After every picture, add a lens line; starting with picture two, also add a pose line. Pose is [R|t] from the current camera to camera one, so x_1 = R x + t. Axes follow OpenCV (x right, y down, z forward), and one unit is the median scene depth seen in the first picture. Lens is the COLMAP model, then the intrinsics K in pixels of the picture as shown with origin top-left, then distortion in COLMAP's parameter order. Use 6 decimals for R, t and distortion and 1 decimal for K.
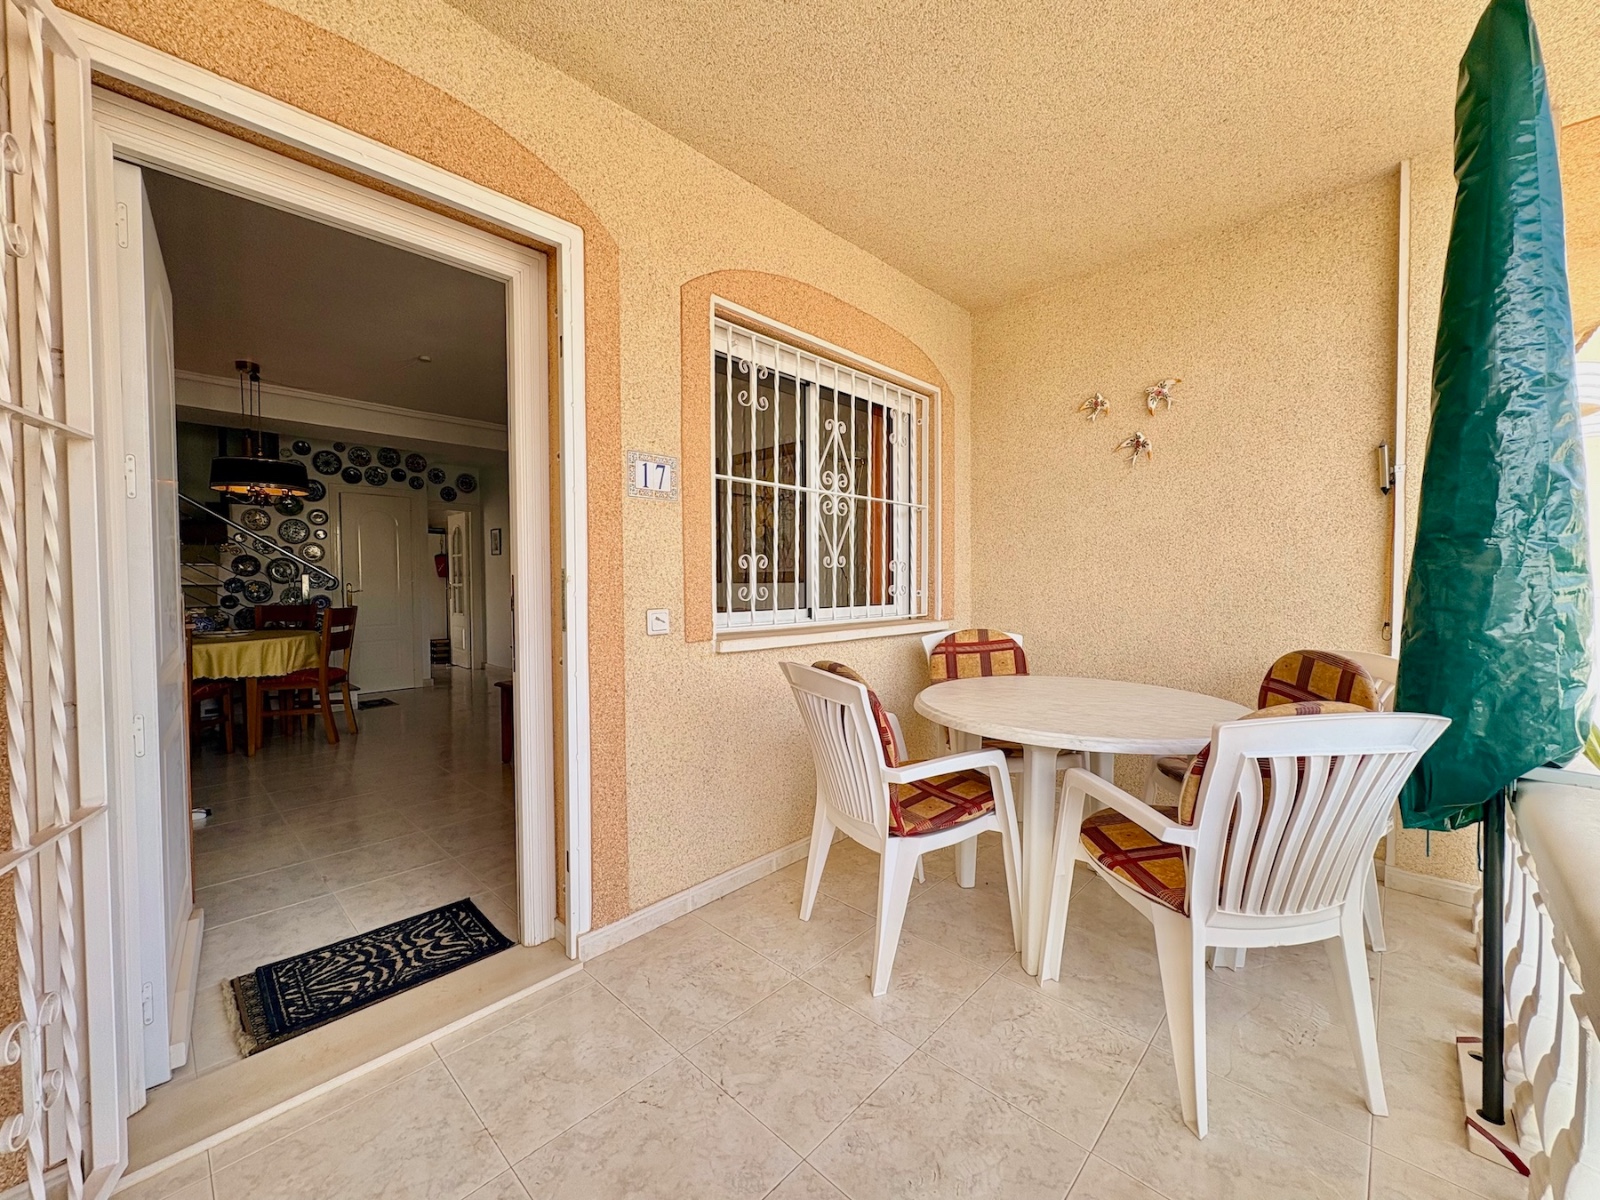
lens RADIAL K [[635.1, 0, 804.3], [0, 635.1, 597.8], [0, 0, 1]] dist [0.000535, -0.000115]
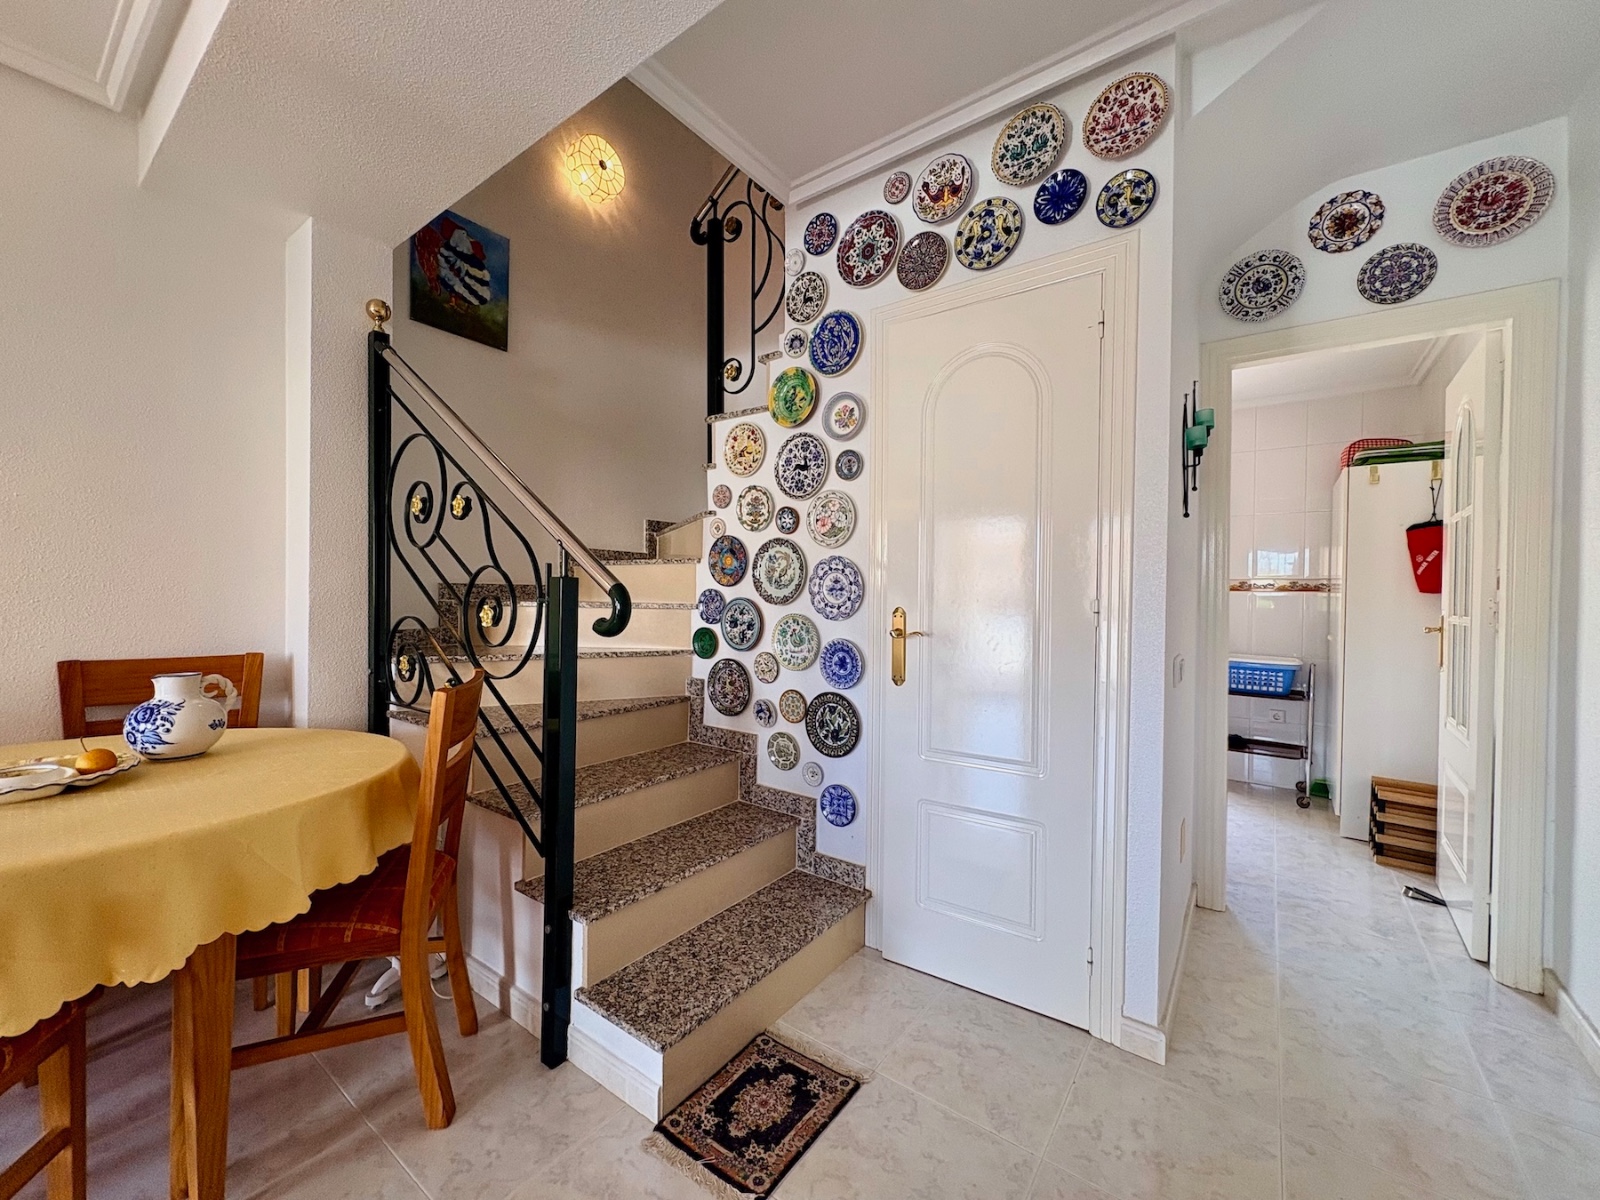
lens RADIAL K [[635.1, 0, 801.3], [0, 635.1, 599.9], [0, 0, 1]] dist [0.000535, -0.000115]
pose [[0.118504, 0.015410, -0.992834, -0.438259], [-0.039603, 0.999157, 0.010781, -0.030163], [0.992164, 0.038042, 0.119014, 0.977054]]
